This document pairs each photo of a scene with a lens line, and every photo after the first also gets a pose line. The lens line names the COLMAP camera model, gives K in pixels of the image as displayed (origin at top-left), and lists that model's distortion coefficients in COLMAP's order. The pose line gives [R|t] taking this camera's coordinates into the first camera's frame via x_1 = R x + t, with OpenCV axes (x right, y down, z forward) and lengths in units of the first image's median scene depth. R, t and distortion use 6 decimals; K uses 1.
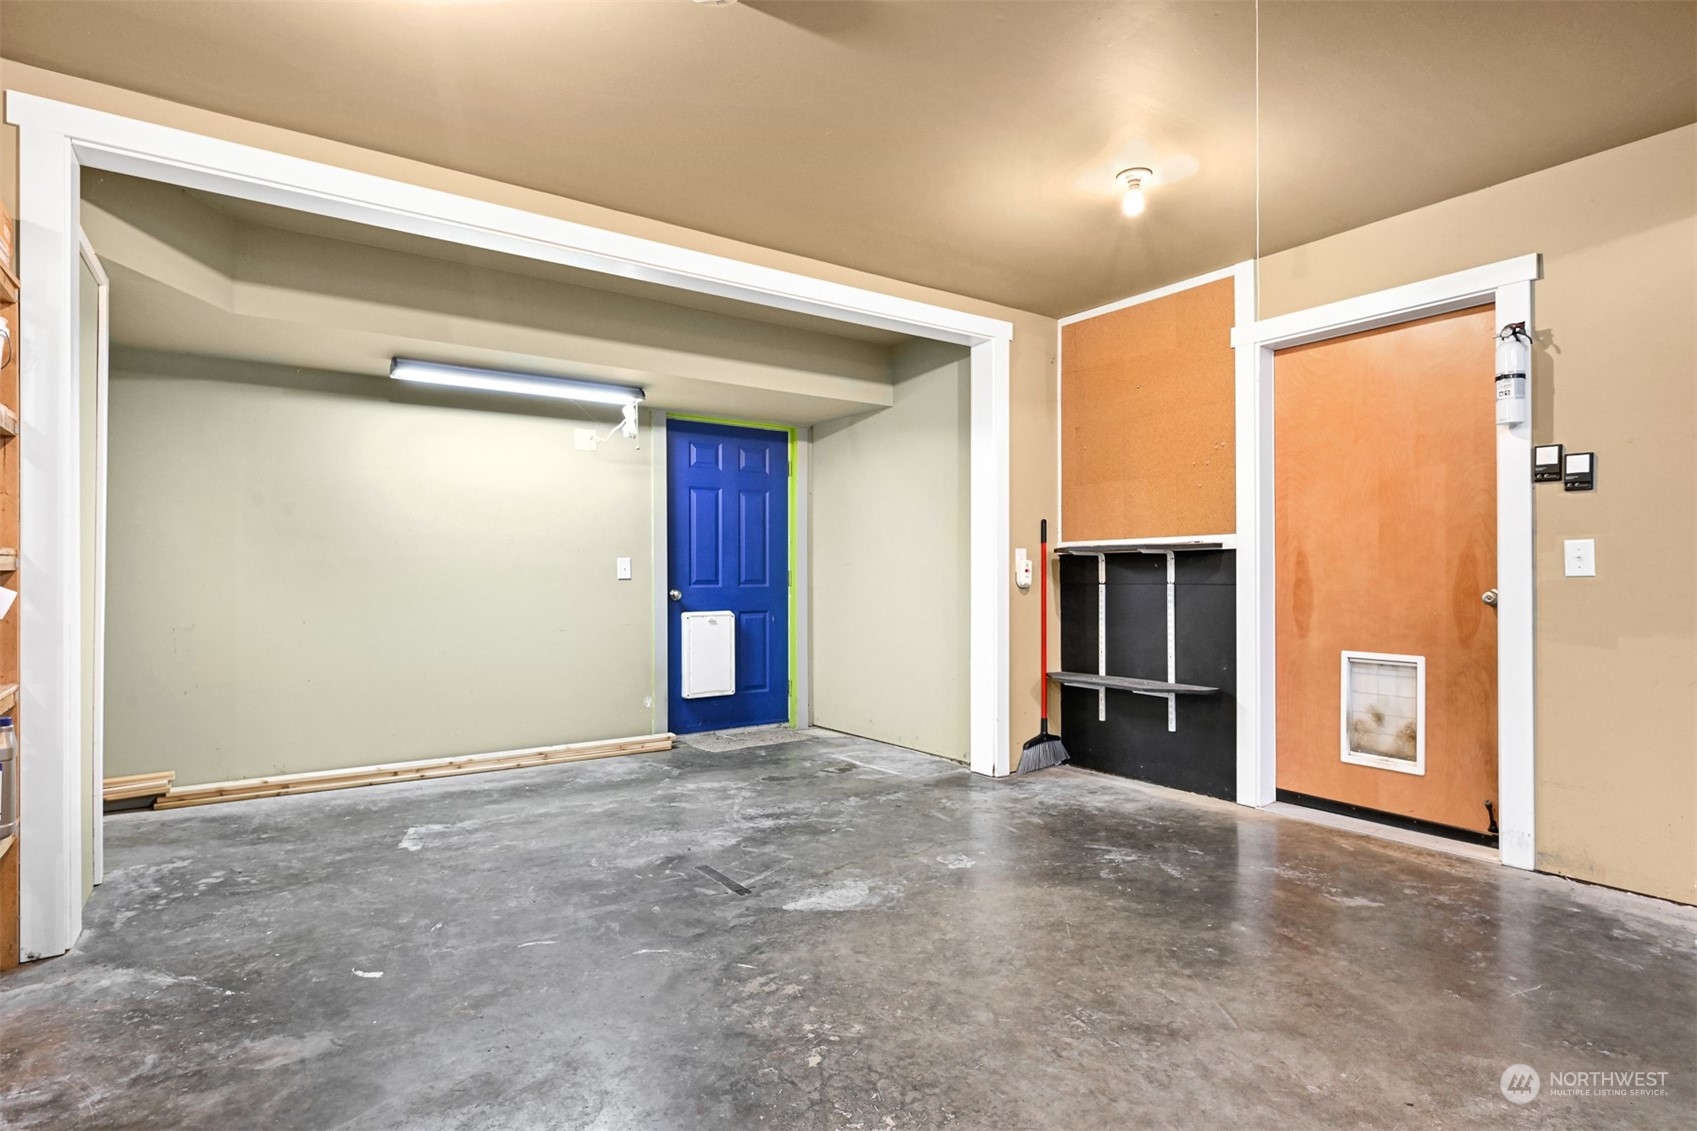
lens RADIAL K [[871.2, 0, 848.5], [0, 871.2, 565.5], [0, 0, 1]] dist [0.000030, 0.000065]
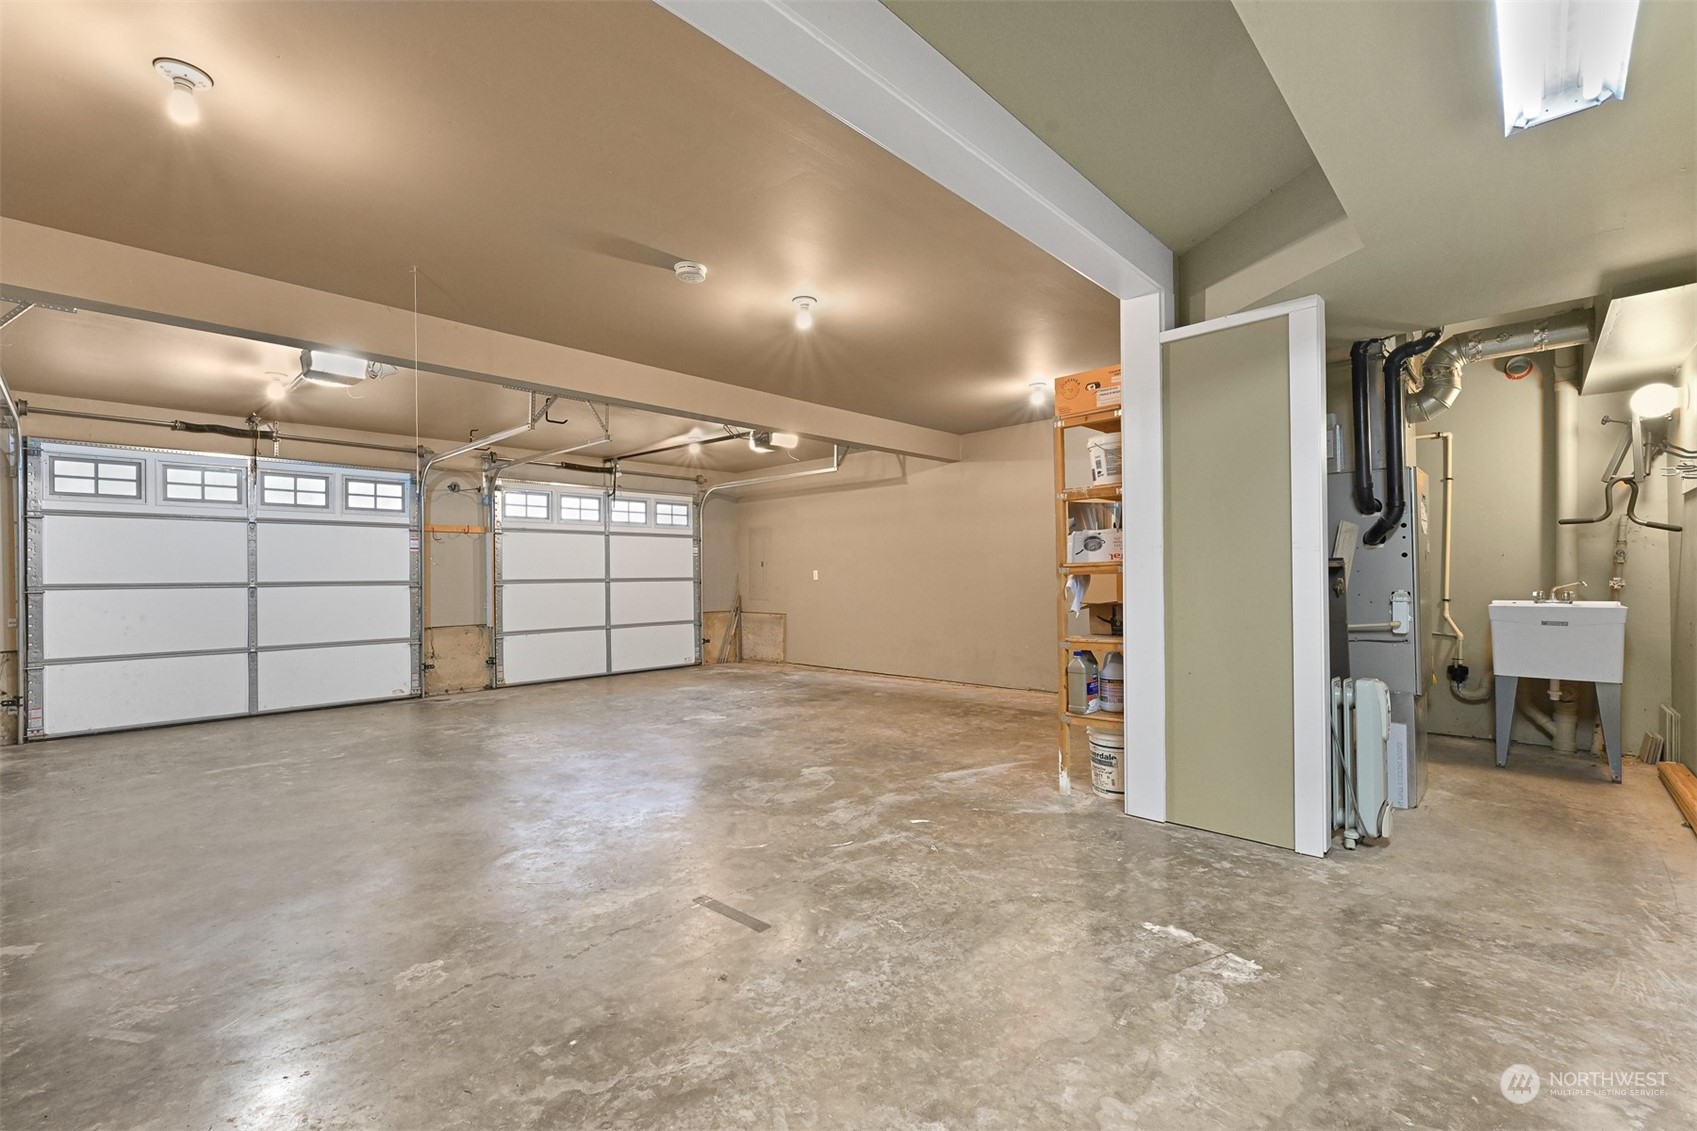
lens RADIAL K [[685.6, 0, 847.8], [0, 685.6, 572.1], [0, 0, 1]] dist [-0.006372, 0.000023]
pose [[-0.978937, 0.011370, -0.203847, -0.113163], [0.015614, 0.999693, -0.019222, 0.013616], [0.203566, -0.022000, -0.978814, 1.606844]]
